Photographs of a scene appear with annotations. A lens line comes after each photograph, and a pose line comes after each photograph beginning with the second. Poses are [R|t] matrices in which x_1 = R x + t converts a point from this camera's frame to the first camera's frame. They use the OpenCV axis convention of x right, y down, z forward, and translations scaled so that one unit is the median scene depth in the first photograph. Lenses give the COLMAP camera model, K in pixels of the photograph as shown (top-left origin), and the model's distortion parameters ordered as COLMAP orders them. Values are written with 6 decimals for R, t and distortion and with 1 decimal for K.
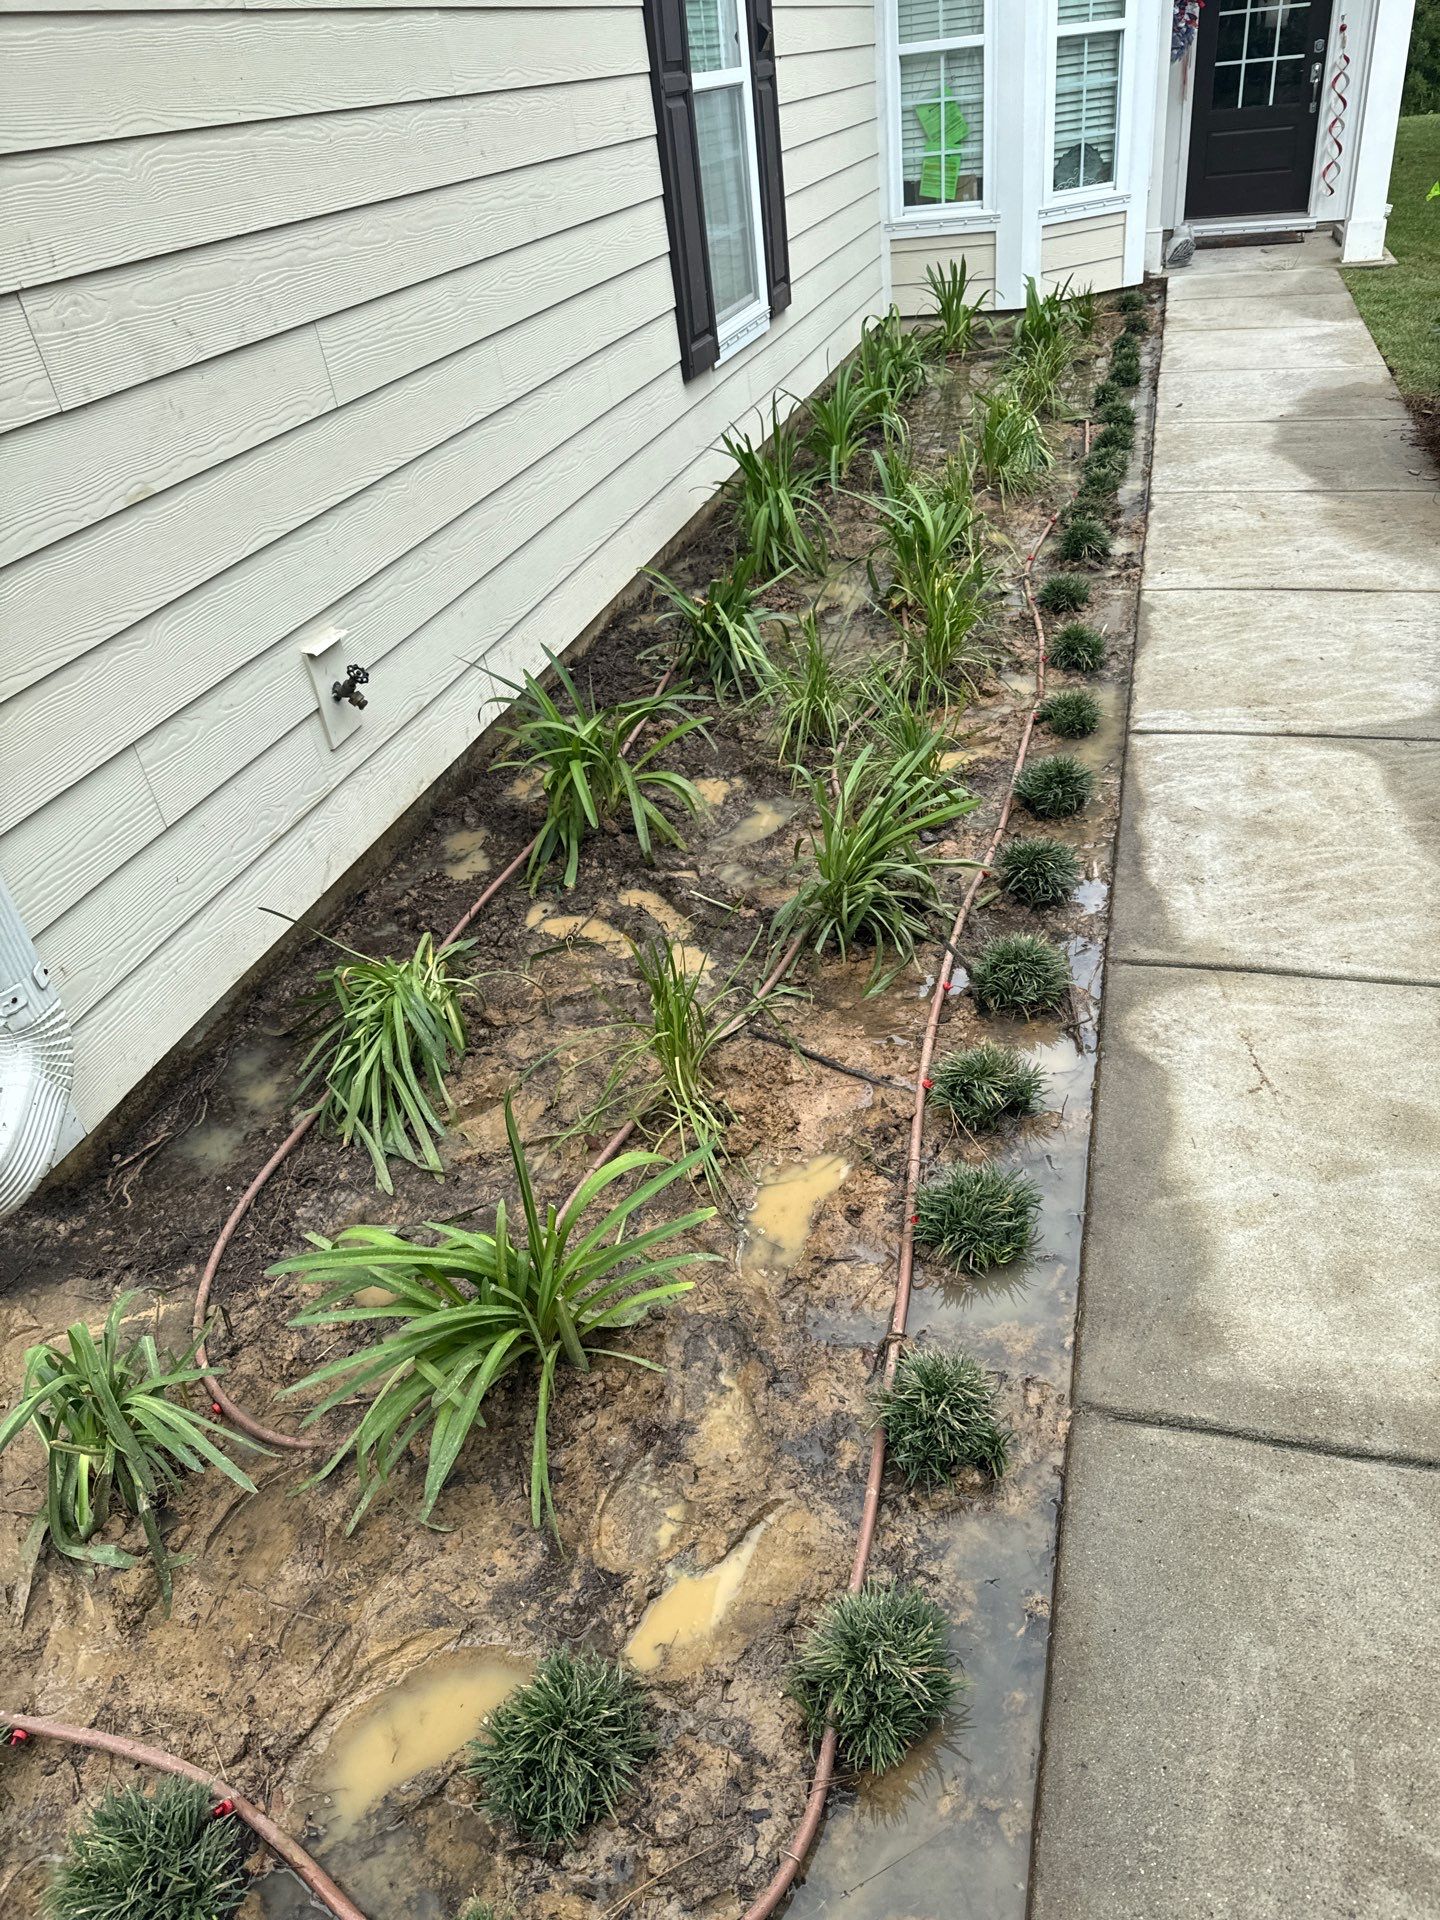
lens RADIAL K [[1348.7, 0, 767.2], [0, 1348.7, 937.9], [0, 0, 1]] dist [0.005372, -0.000642]
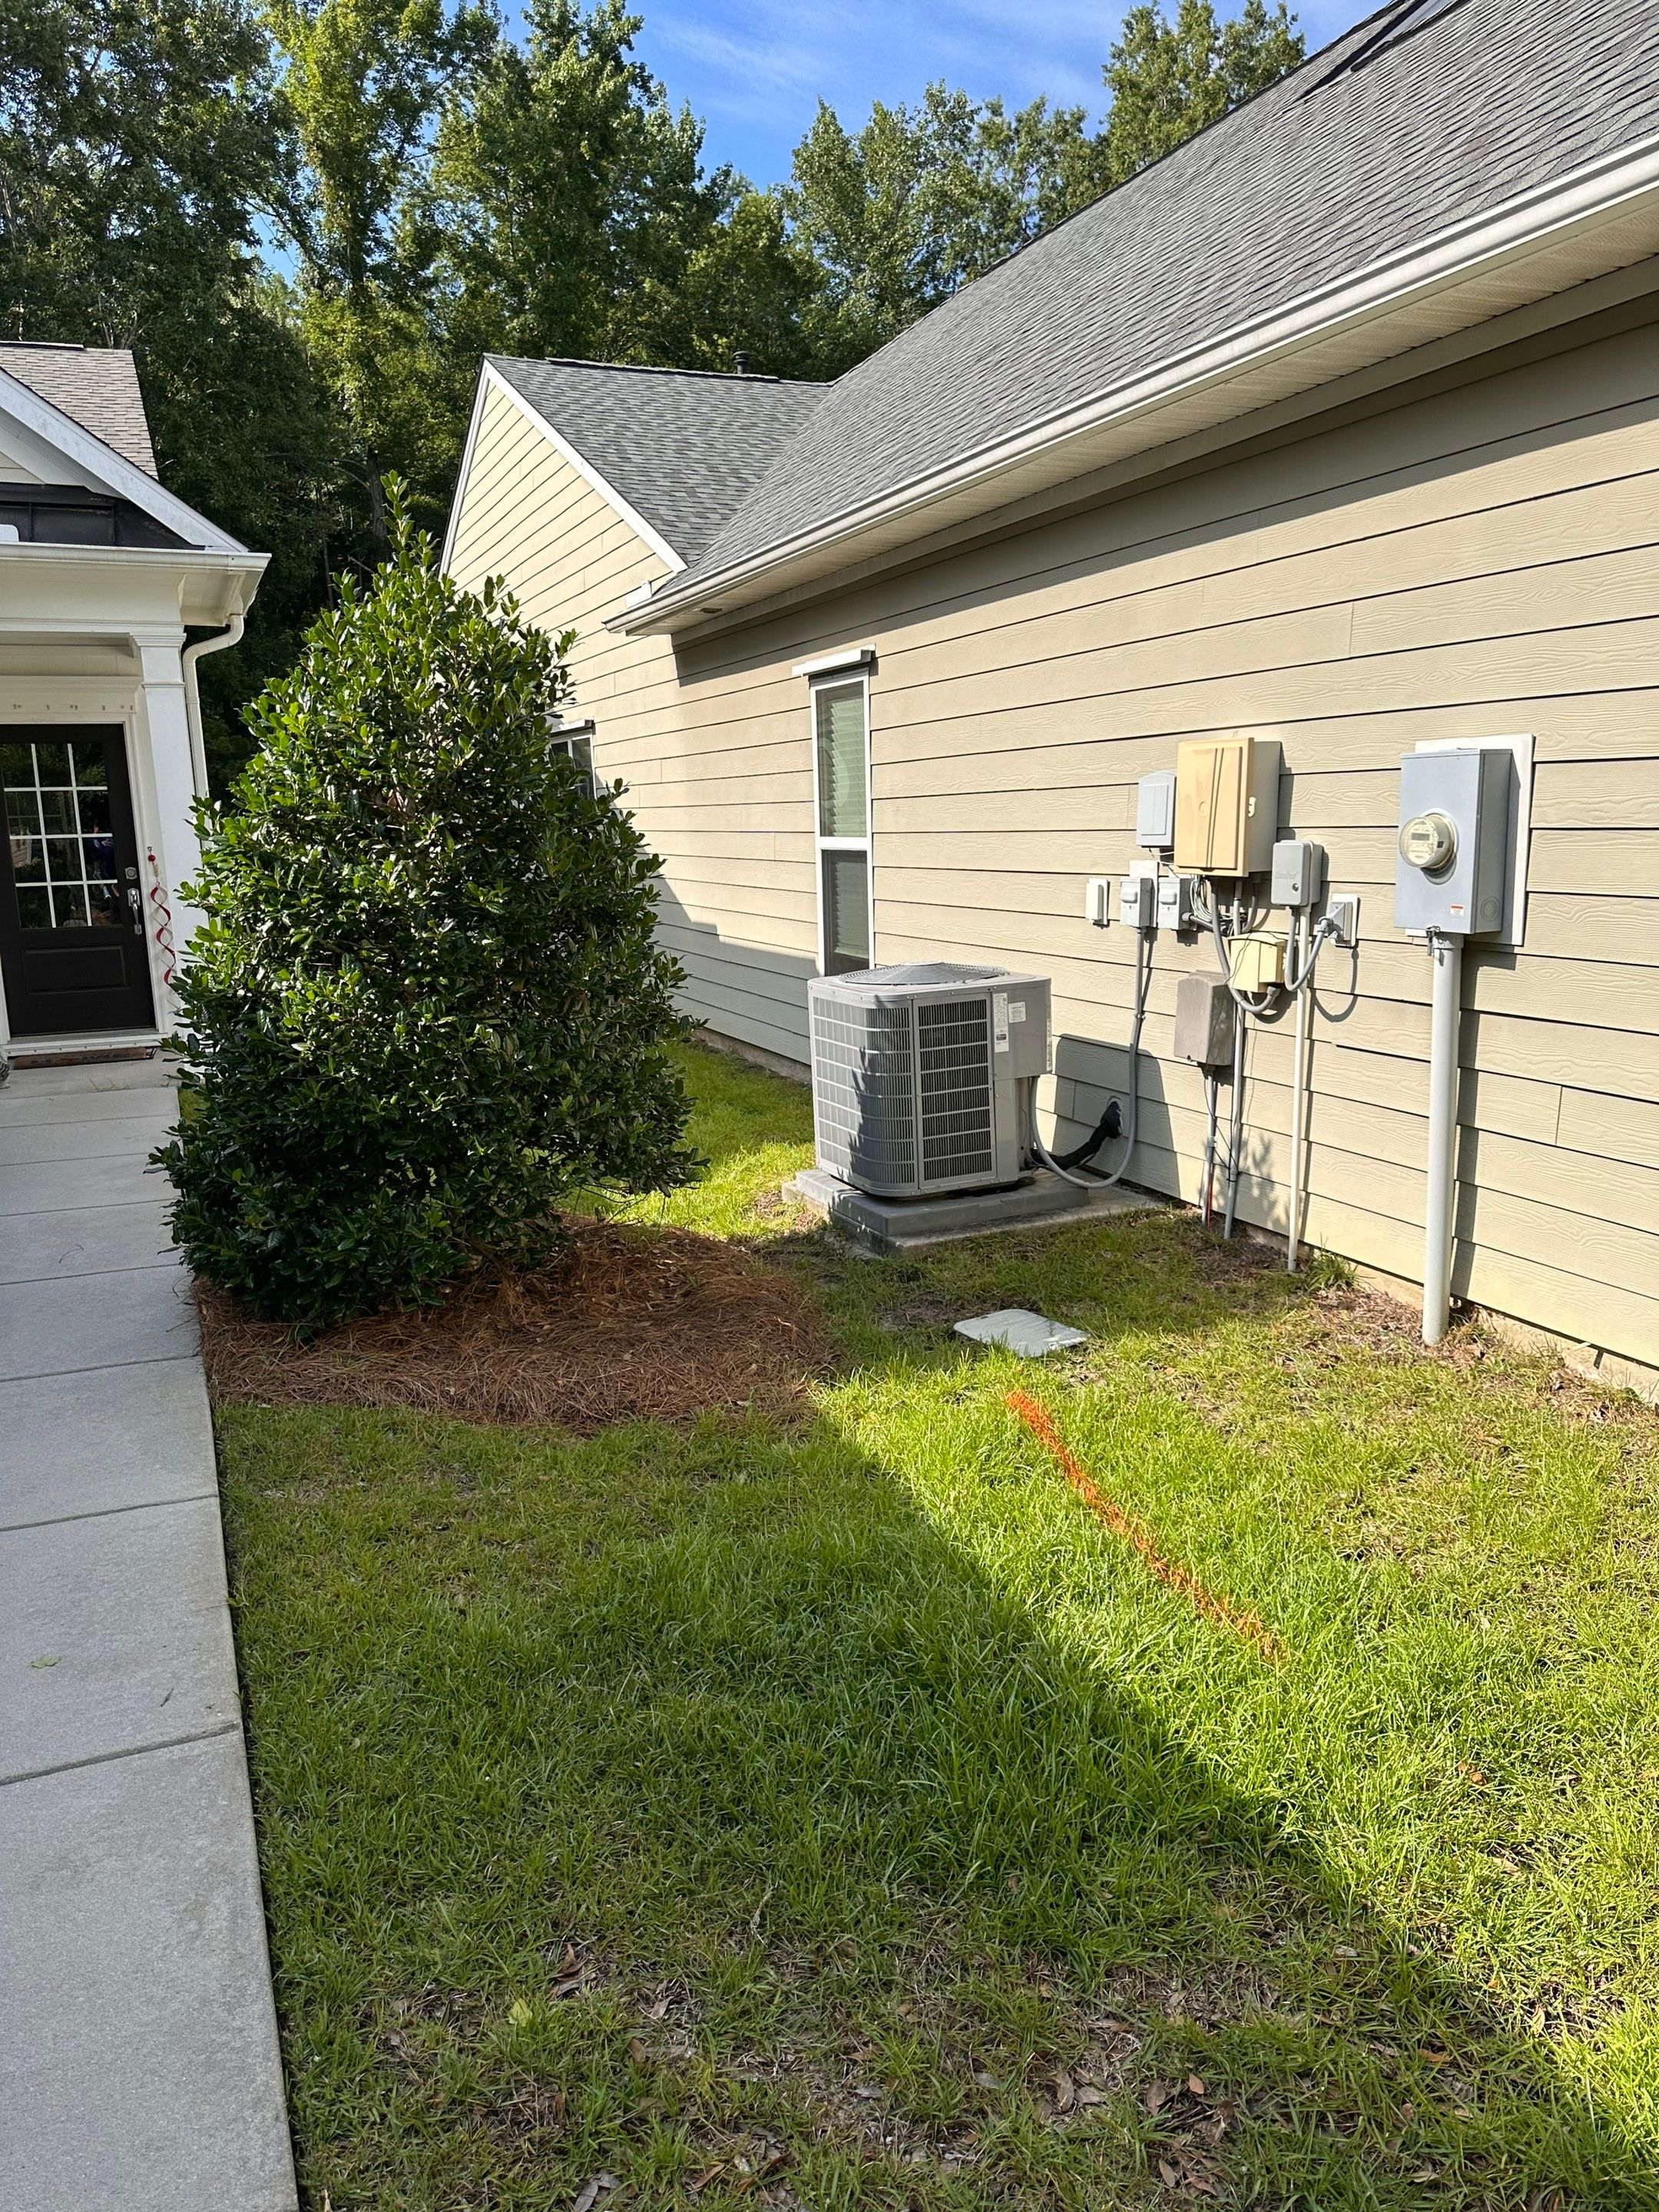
lens RADIAL K [[1530.3, 0, 829.5], [0, 1530.3, 1106.0], [0, 0, 1]] dist [0.003352, -0.002454]
pose [[0.784659, -0.051365, 0.617797, 0.212101], [0.304949, 0.899634, -0.312515, -0.058500], [-0.539738, 0.433614, 0.721569, 0.071736]]
